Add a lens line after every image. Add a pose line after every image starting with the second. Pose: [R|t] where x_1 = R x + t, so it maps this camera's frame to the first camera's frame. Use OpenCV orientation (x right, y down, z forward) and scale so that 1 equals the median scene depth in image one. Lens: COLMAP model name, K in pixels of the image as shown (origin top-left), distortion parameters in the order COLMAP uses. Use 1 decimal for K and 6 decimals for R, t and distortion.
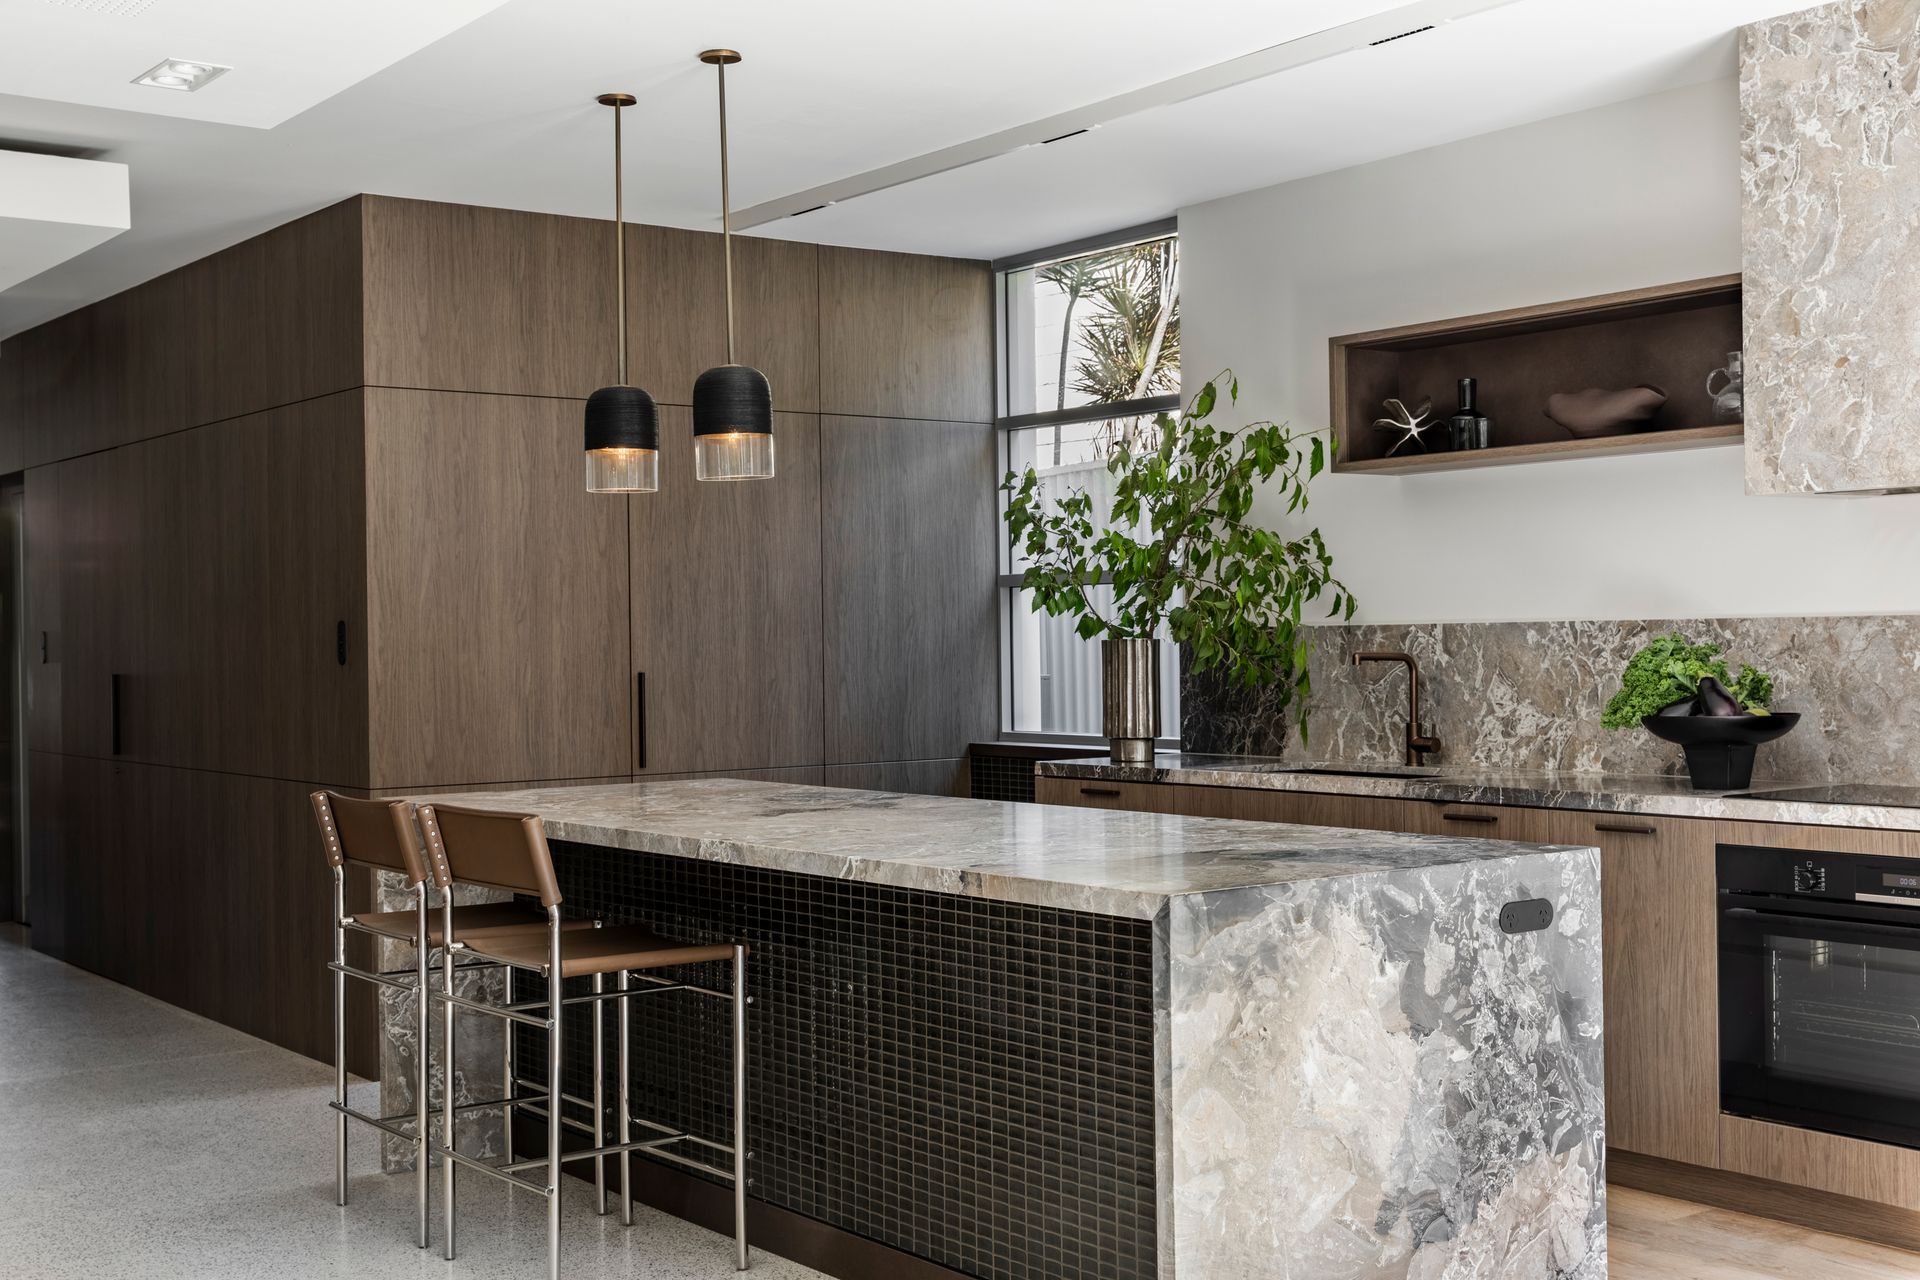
lens RADIAL K [[2178.7, 0, 960.0], [0, 2178.7, 640.0], [0, 0, 1]] dist [0.000574, 0.019653]
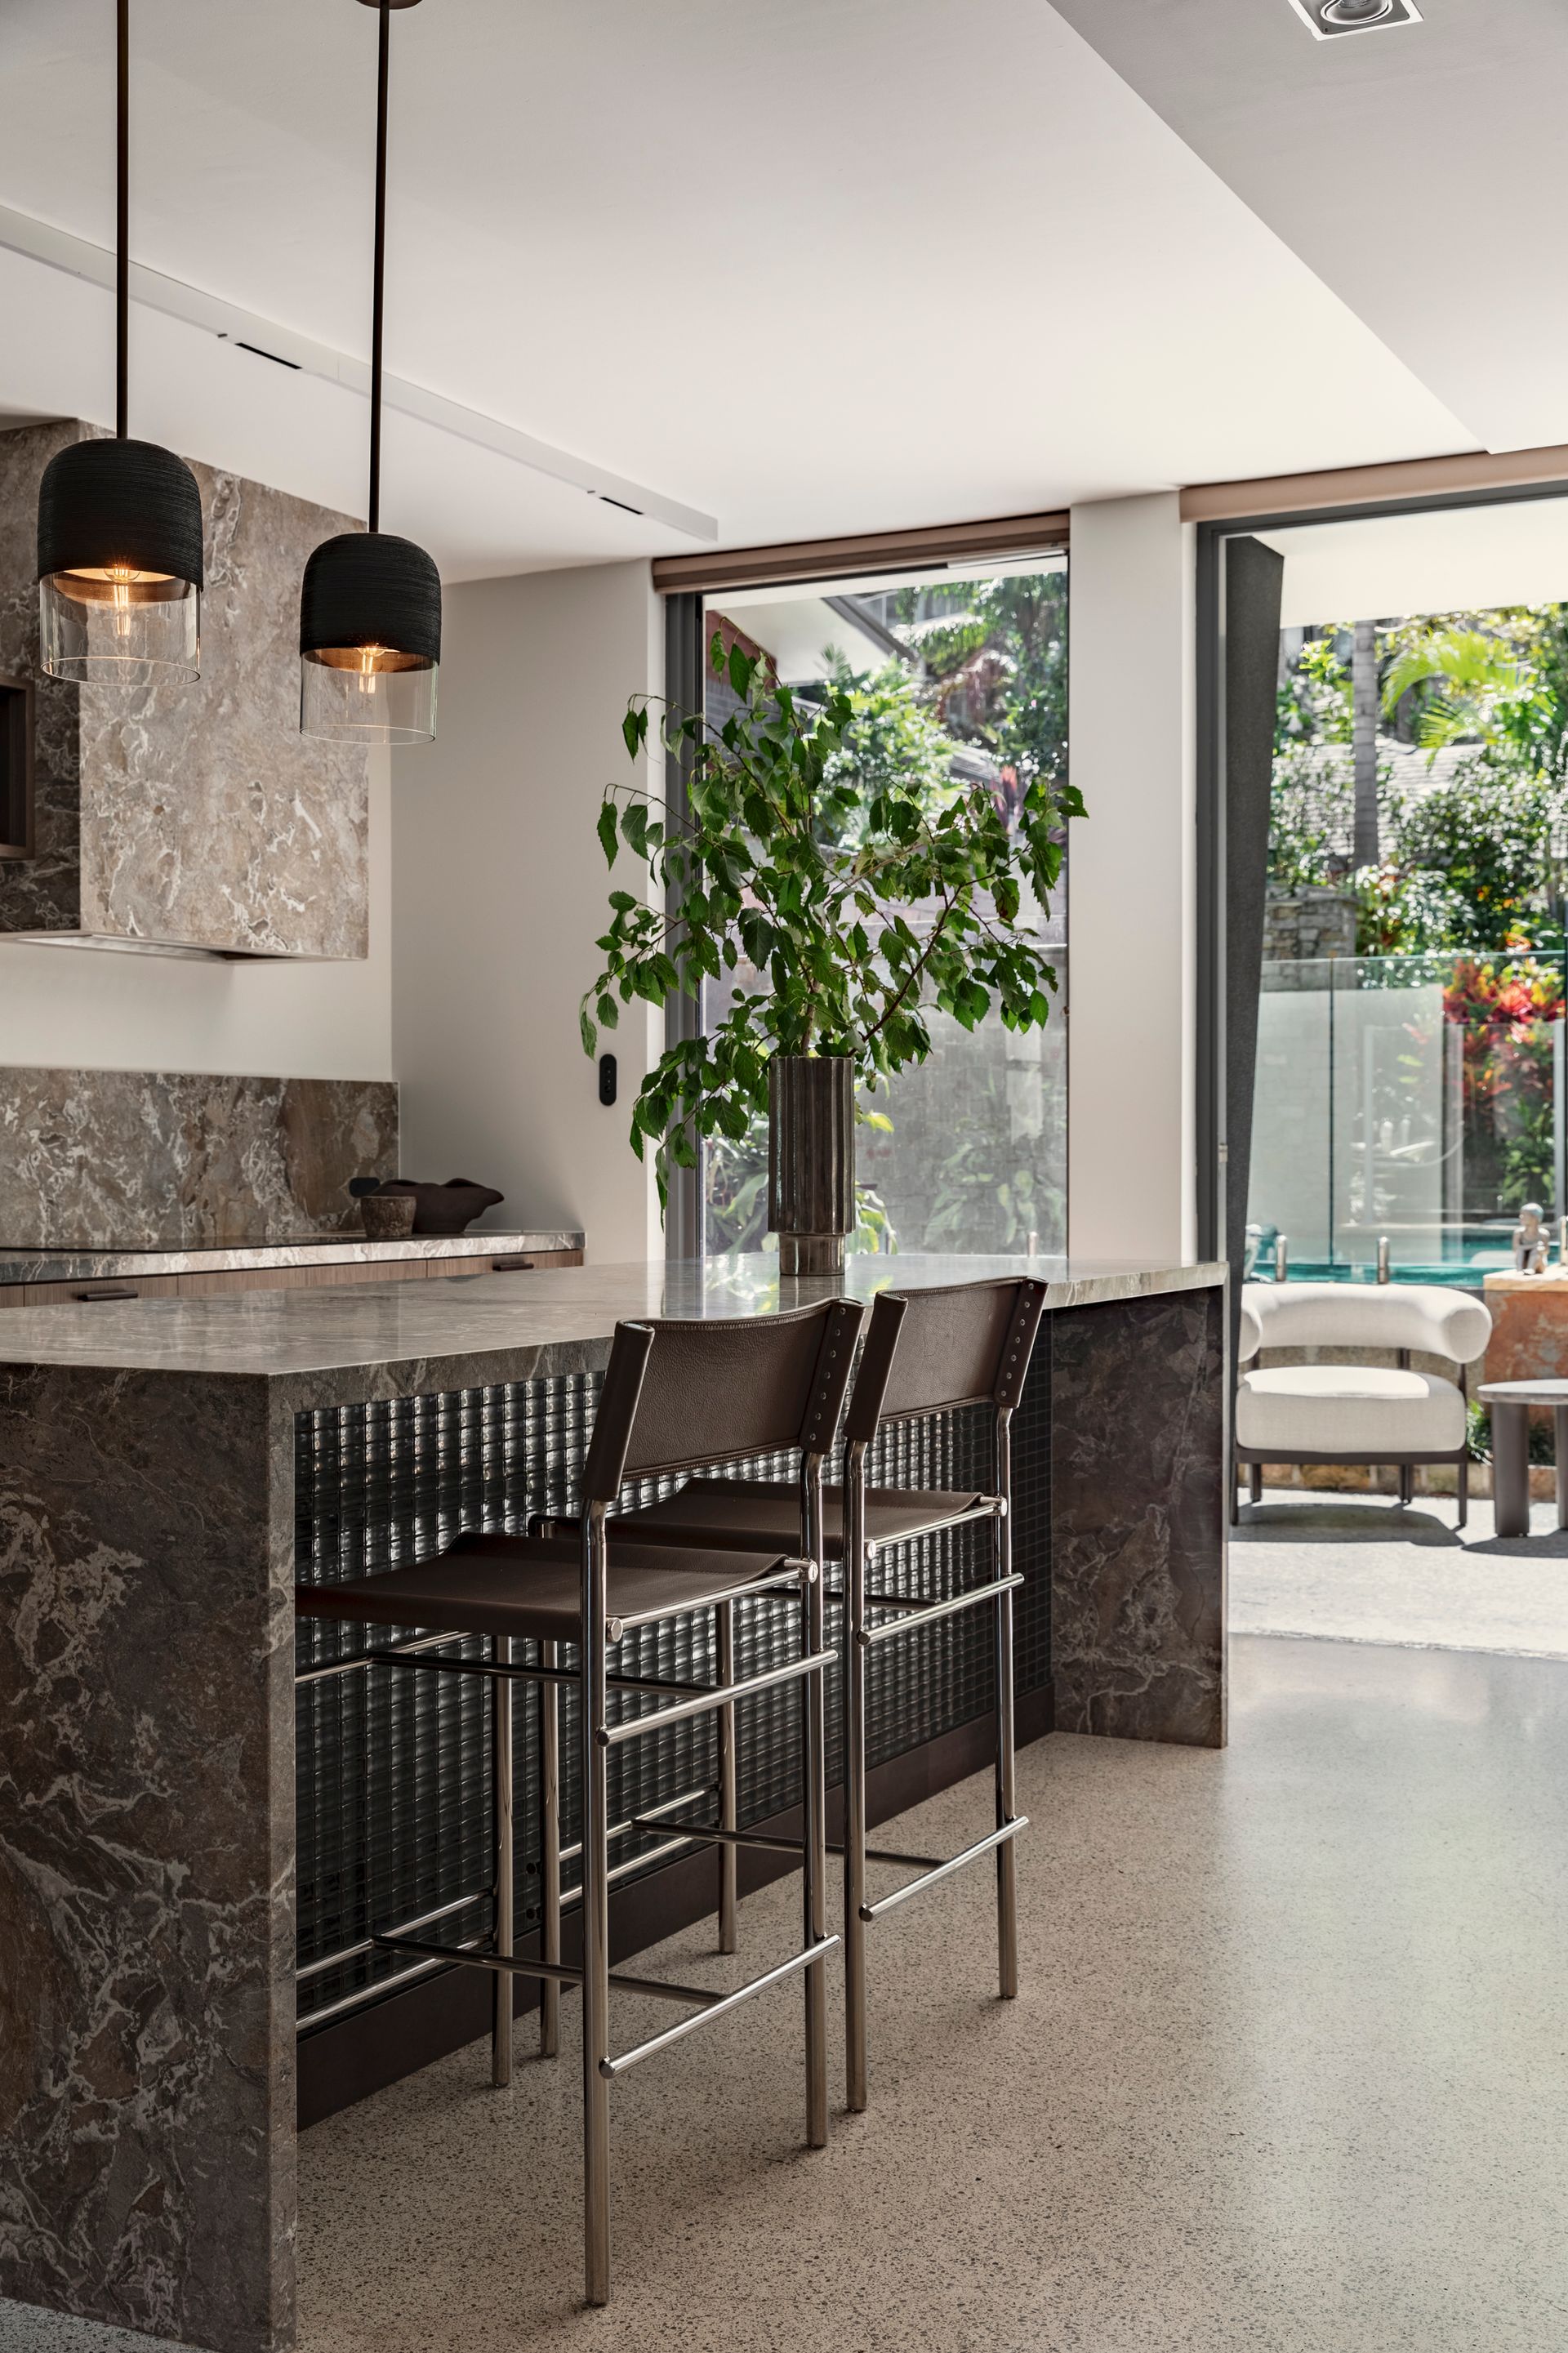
lens RADIAL K [[2669.9, 0, 784.0], [0, 2669.9, 1176.5], [0, 0, 1]] dist [0.000574, 0.019653]
pose [[-0.425100, 0.005900, 0.905127, -0.665450], [0.006063, 0.999975, -0.003670, 0.037237], [-0.905126, 0.003928, -0.425125, 1.026053]]
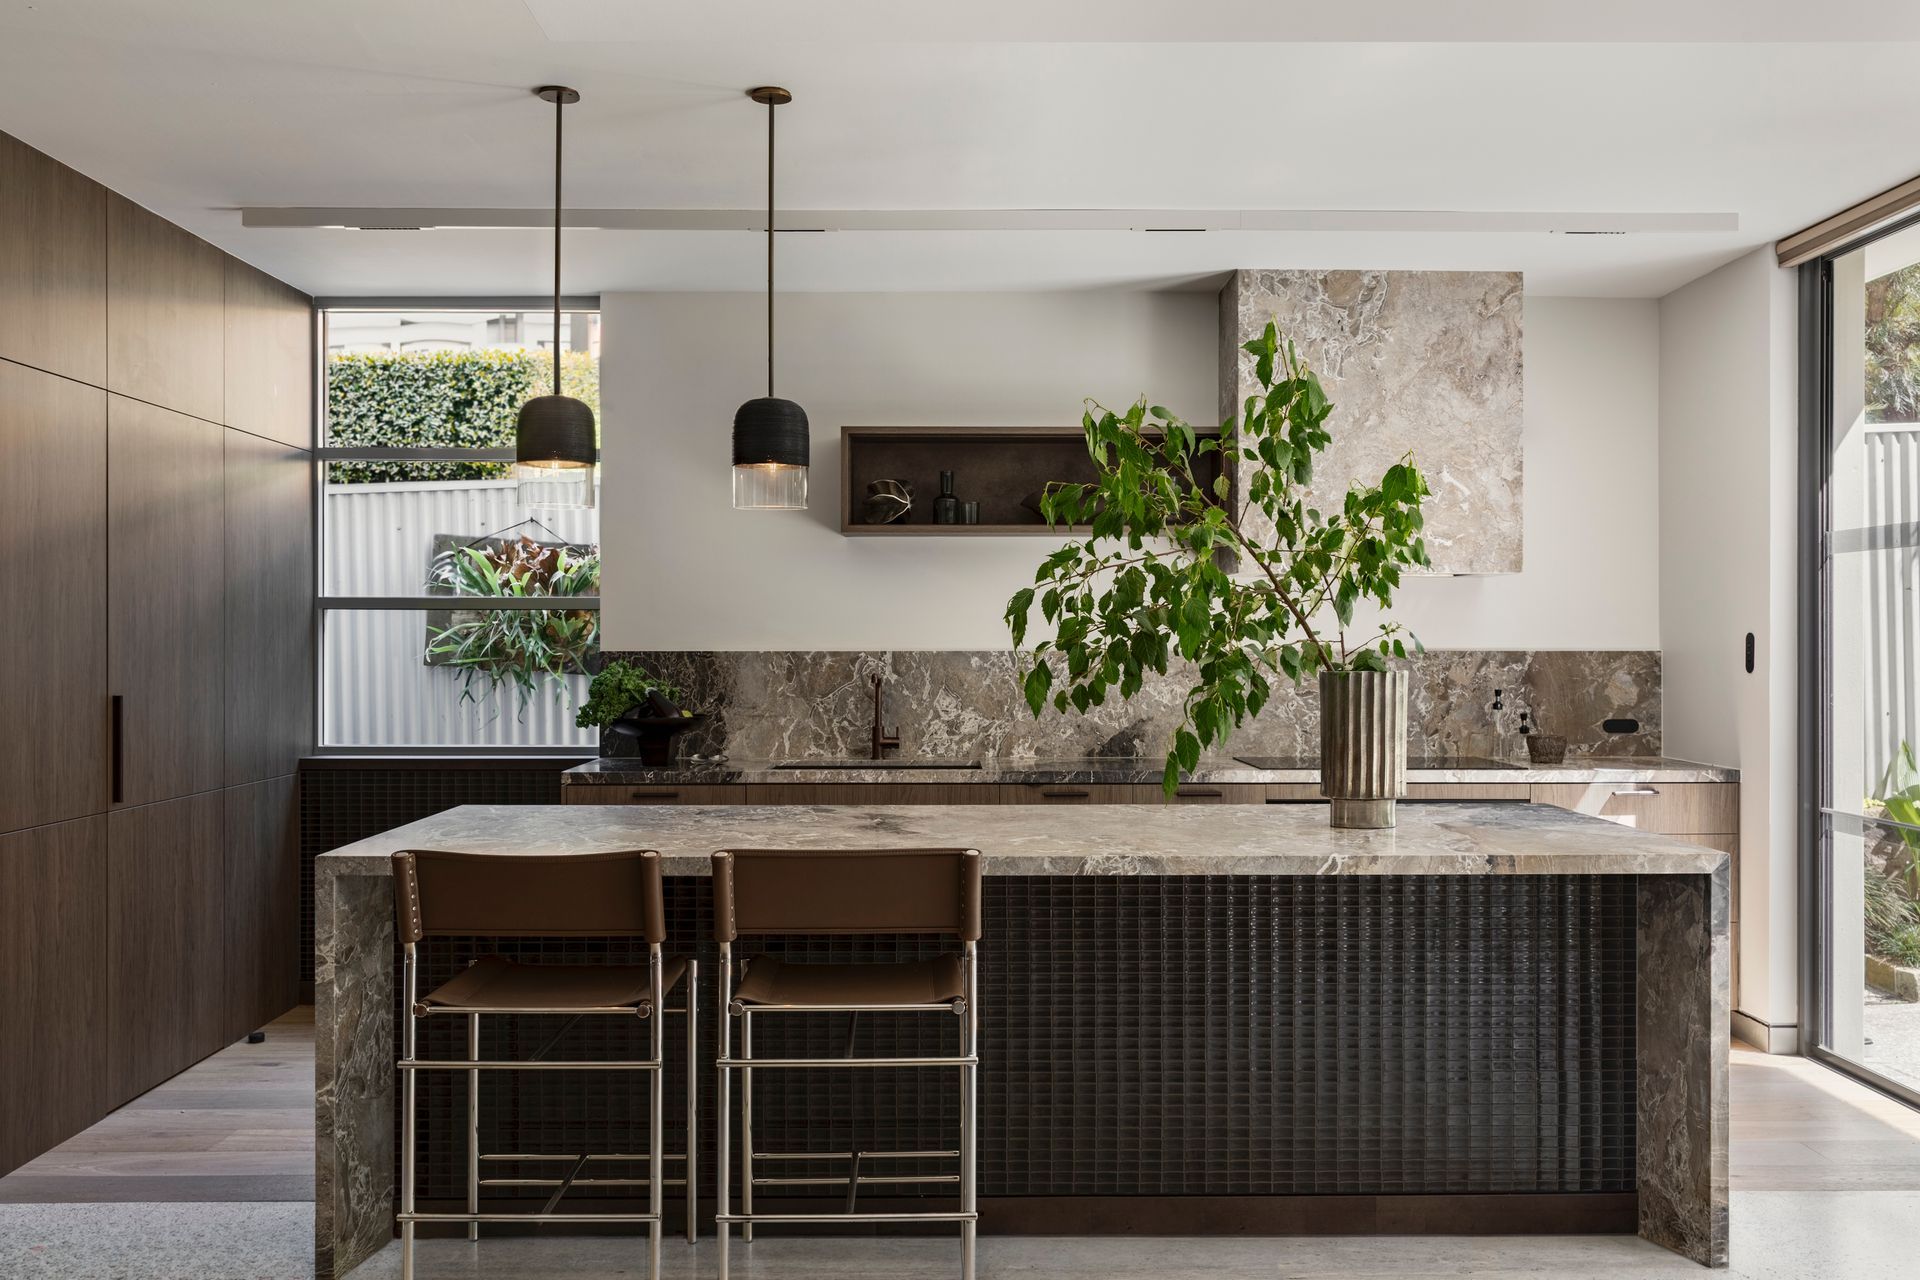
lens RADIAL K [[1573.4, 0, 917.9], [0, 1573.4, 641.7], [0, 0, 1]] dist [-0.003038, -0.001232]
pose [[0.608171, 0.012931, 0.793700, -0.560638], [-0.007835, 0.999916, -0.010287, -0.003768], [-0.793767, 0.000038, 0.608222, 0.426522]]
